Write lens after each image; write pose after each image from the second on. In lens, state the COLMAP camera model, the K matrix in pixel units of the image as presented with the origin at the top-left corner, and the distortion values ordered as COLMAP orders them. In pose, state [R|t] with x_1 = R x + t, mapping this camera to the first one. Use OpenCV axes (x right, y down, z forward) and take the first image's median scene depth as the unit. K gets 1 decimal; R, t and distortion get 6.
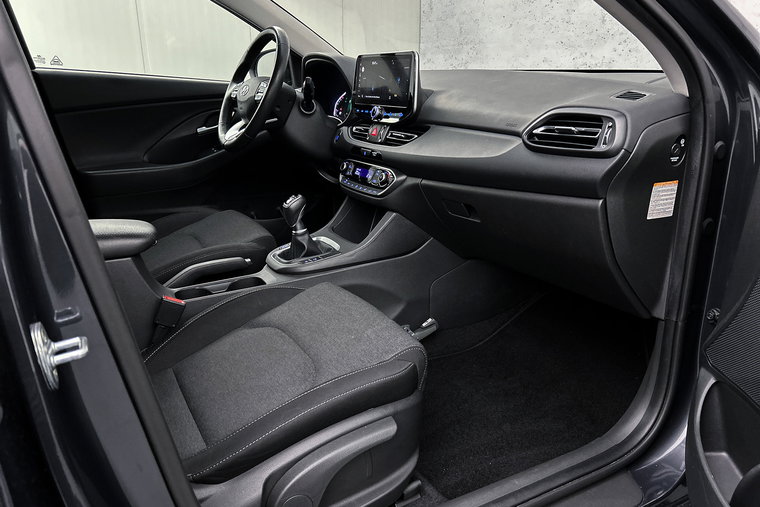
lens RADIAL K [[564.6, 0, 377.0], [0, 564.6, 264.8], [0, 0, 1]] dist [0.073672, -0.102584]
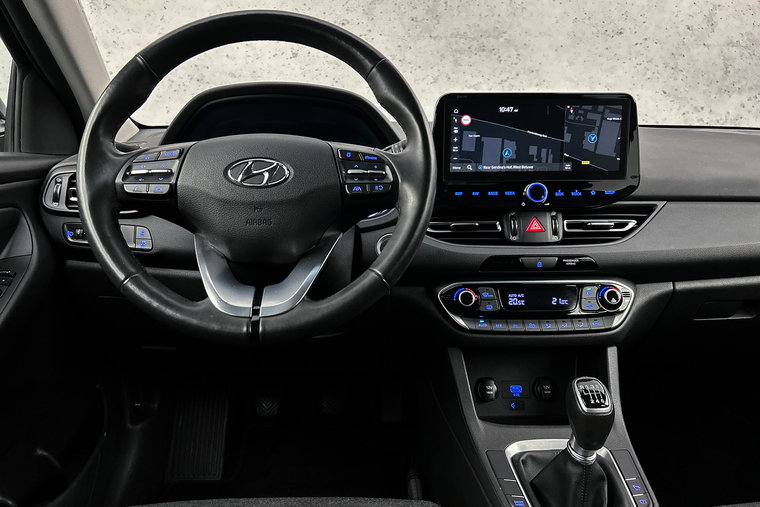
lens RADIAL K [[571.8, 0, 379.6], [0, 571.8, 257.6], [0, 0, 1]] dist [0.069854, -0.085135]
pose [[0.464111, -0.198817, 0.863176, -0.605001], [0.276806, 0.958234, 0.071879, -0.298657], [-0.841415, 0.205572, 0.499761, 0.876941]]
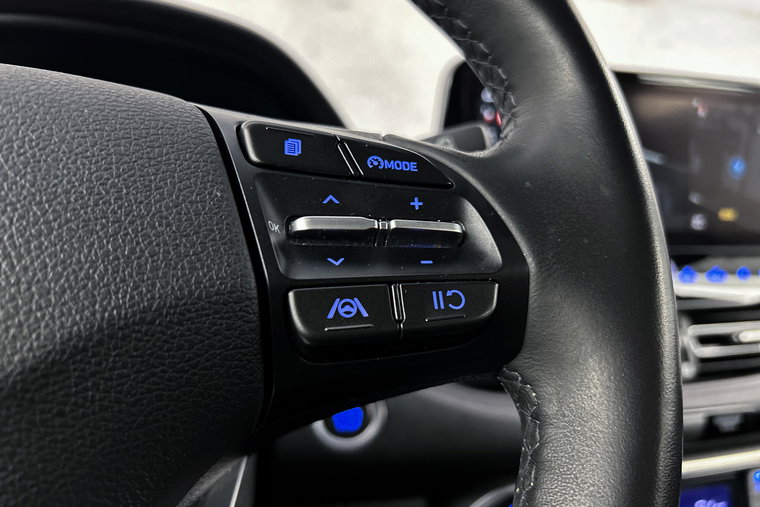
lens RADIAL K [[573.4, 0, 377.7], [0, 573.4, 252.8], [0, 0, 1]] dist [0.054163, -0.062630]
pose [[0.269302, -0.096511, 0.958208, -0.311401], [0.294890, 0.955438, 0.013354, -0.329693], [-0.916797, 0.278970, 0.285762, 1.064013]]
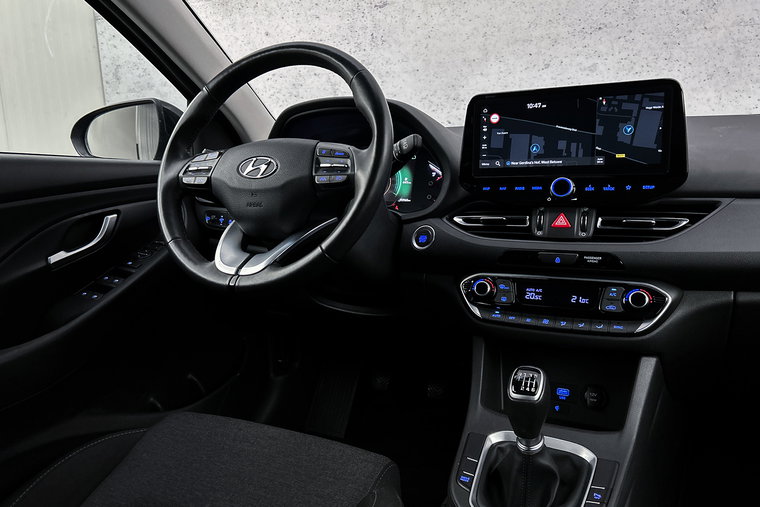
lens RADIAL K [[573.4, 0, 377.7], [0, 573.4, 252.8], [0, 0, 1]] dist [0.054163, -0.062630]
pose [[0.830546, -0.135300, 0.540267, -0.484390], [0.213327, 0.973347, -0.084188, -0.201274], [-0.514476, 0.185175, 0.837272, 0.641659]]
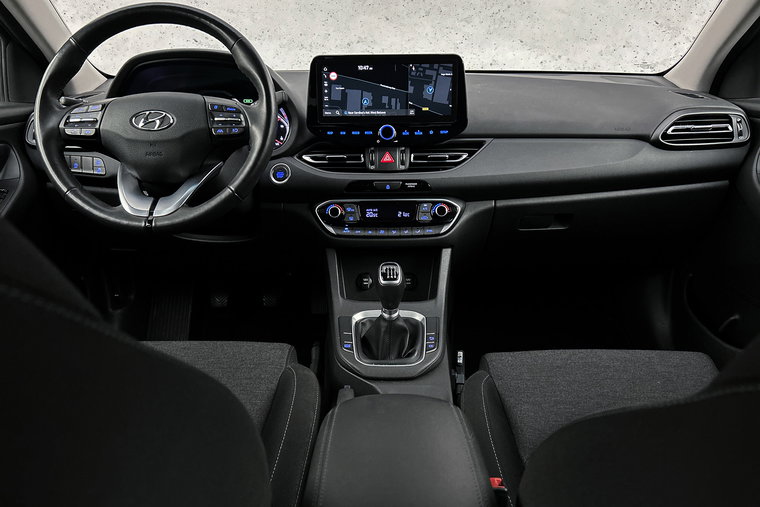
lens RADIAL K [[564.6, 0, 377.0], [0, 564.6, 264.8], [0, 0, 1]] dist [0.073672, -0.102584]
pose [[0.504475, -0.304273, 0.808036, -0.697474], [0.278039, 0.943247, 0.181602, -0.248970], [-0.817434, 0.133052, 0.560445, 0.621505]]
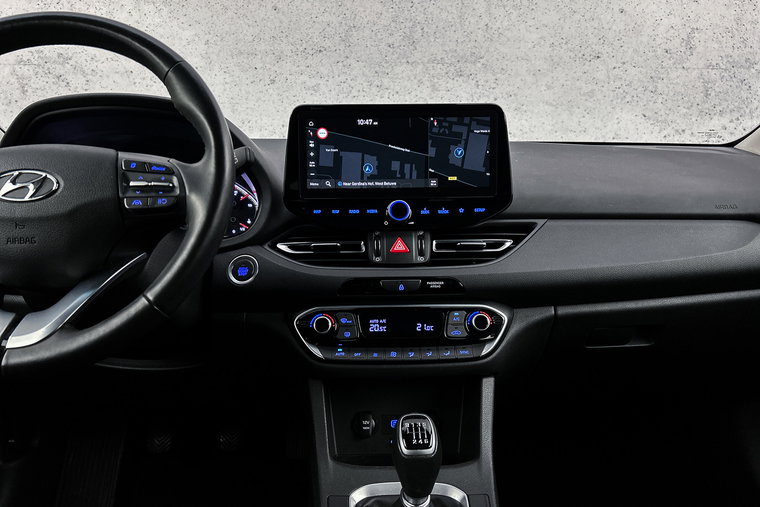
lens RADIAL K [[570.5, 0, 377.0], [0, 570.5, 257.0], [0, 0, 1]] dist [0.087867, -0.119751]
pose [[0.475255, -0.160808, 0.865028, -0.496003], [0.281572, 0.959249, 0.023625, -0.251350], [-0.833576, 0.232340, 0.501167, 0.776548]]
